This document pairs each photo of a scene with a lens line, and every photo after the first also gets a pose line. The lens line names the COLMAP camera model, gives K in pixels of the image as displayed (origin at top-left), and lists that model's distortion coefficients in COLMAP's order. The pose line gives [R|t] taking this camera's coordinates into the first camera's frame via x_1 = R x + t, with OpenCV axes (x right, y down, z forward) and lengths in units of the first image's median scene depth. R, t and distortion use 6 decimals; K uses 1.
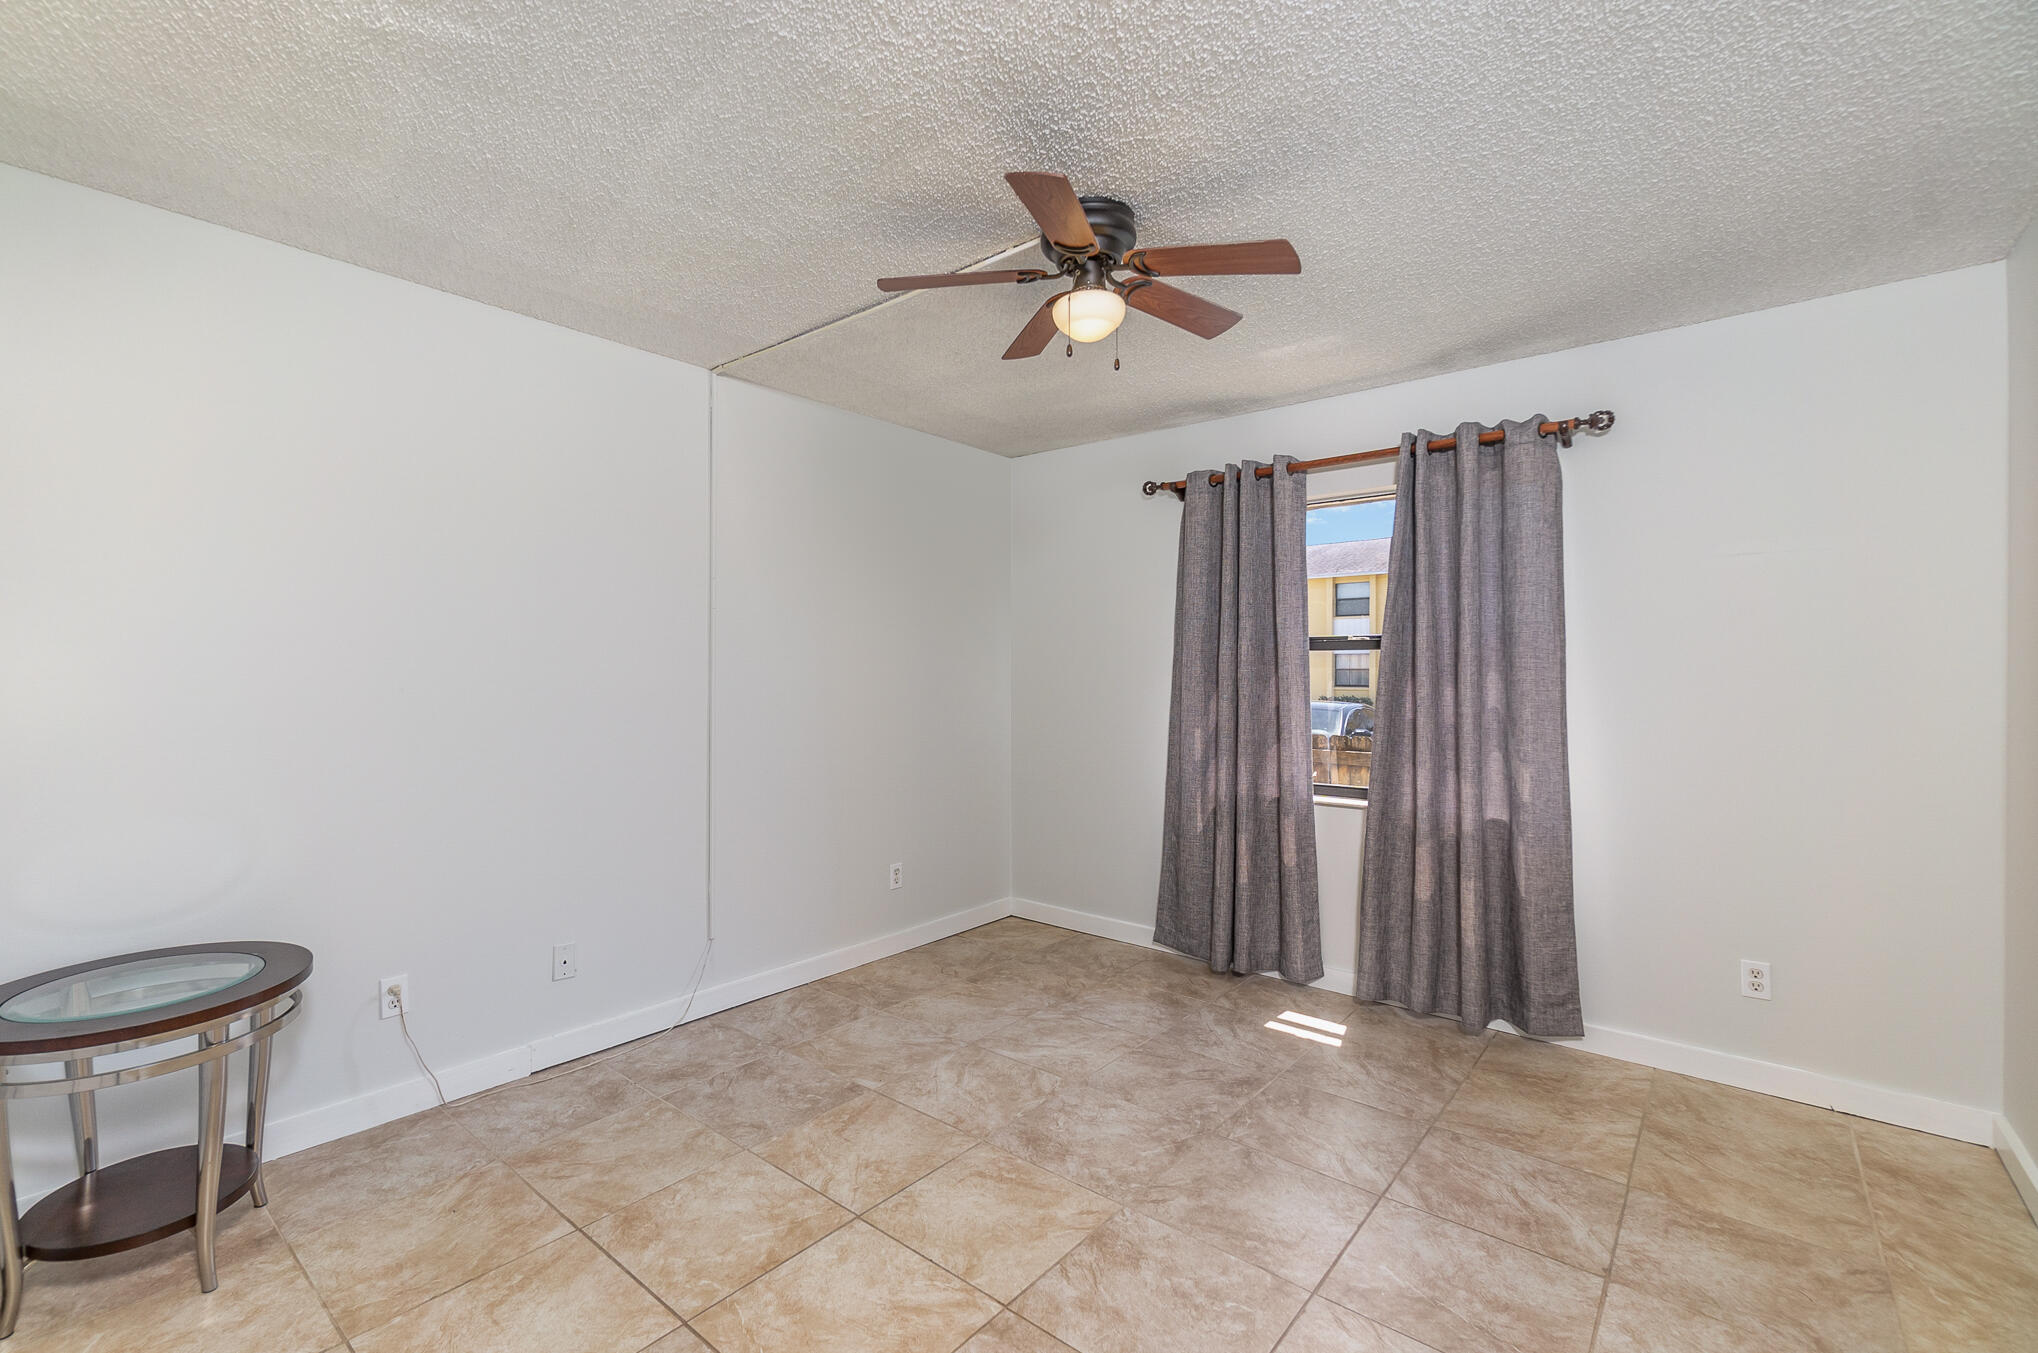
lens RADIAL K [[896.8, 0, 997.2], [0, 896.8, 667.4], [0, 0, 1]] dist [0.023434, -0.000627]
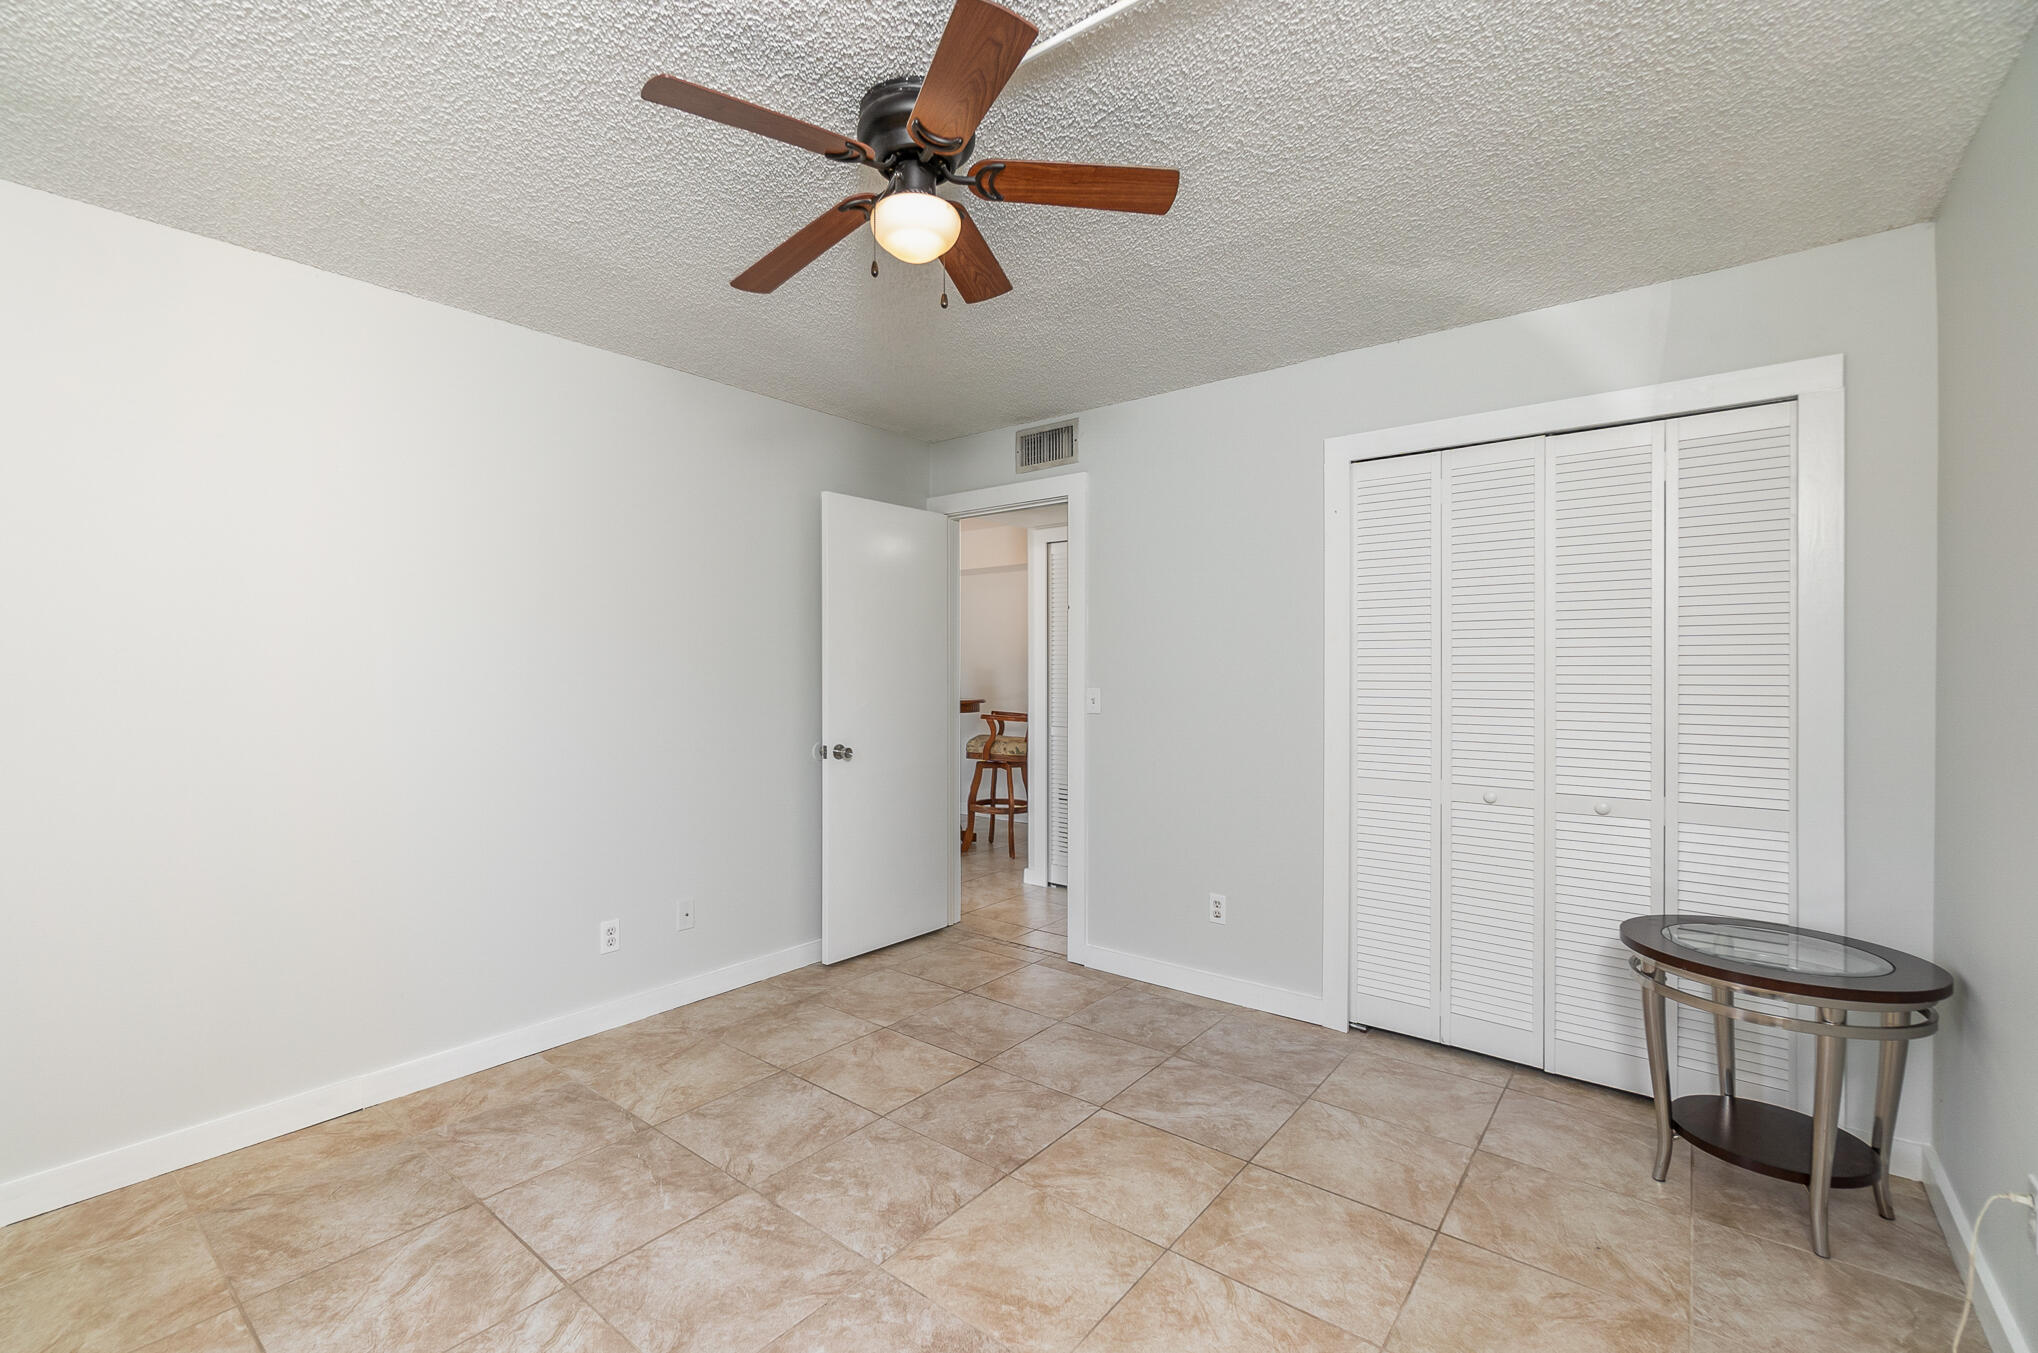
lens RADIAL K [[896.8, 0, 997.2], [0, 896.8, 667.4], [0, 0, 1]] dist [0.023434, -0.000627]
pose [[-0.999729, -0.006486, -0.022346, 0.051391], [-0.006340, 0.999958, -0.006600, 0.009001], [0.022388, -0.006456, -0.999729, 2.041479]]
